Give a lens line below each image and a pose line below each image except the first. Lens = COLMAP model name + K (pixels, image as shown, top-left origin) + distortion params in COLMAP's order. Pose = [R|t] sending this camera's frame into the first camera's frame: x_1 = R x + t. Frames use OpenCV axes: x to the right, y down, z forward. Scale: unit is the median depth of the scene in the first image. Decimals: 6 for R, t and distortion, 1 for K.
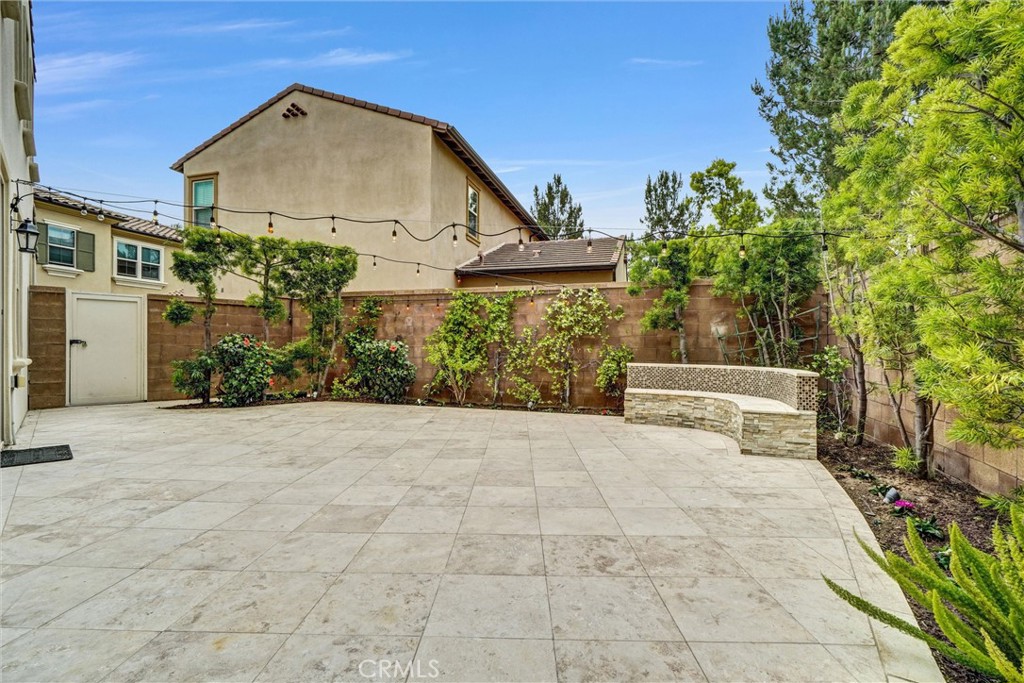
lens RADIAL K [[472.7, 0, 510.9], [0, 472.7, 344.0], [0, 0, 1]] dist [-0.006107, 0.003641]
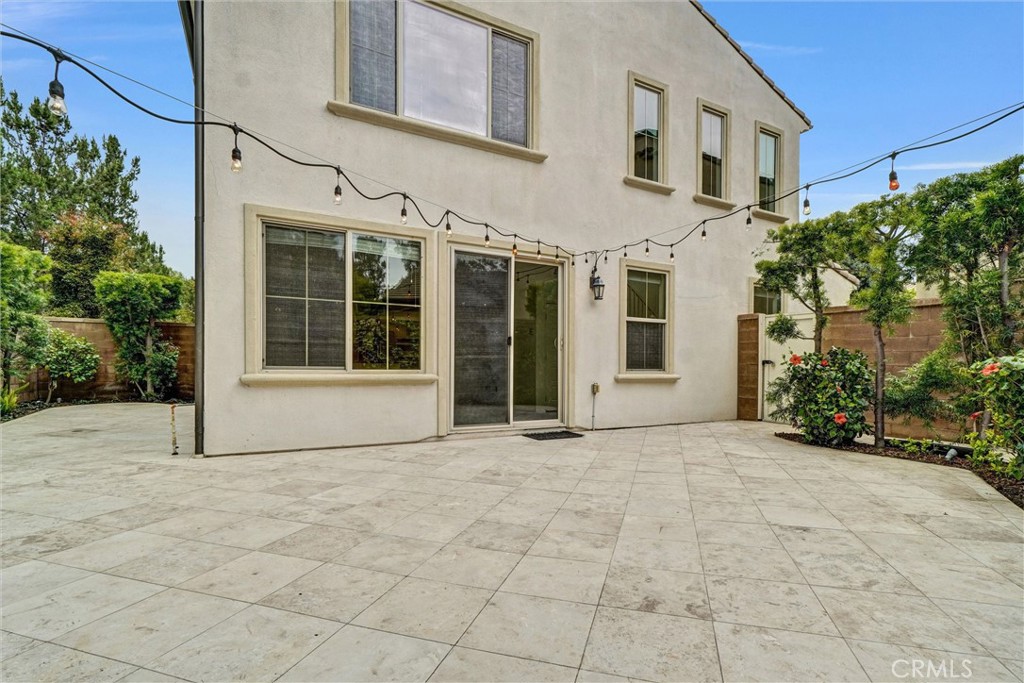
lens RADIAL K [[472.7, 0, 498.8], [0, 472.7, 366.7], [0, 0, 1]] dist [-0.006107, 0.003641]
pose [[-0.281148, -0.002280, -0.959662, 0.528998], [-0.003640, 0.999993, -0.001309, 0.015935], [0.959658, 0.003125, -0.281154, 1.290500]]
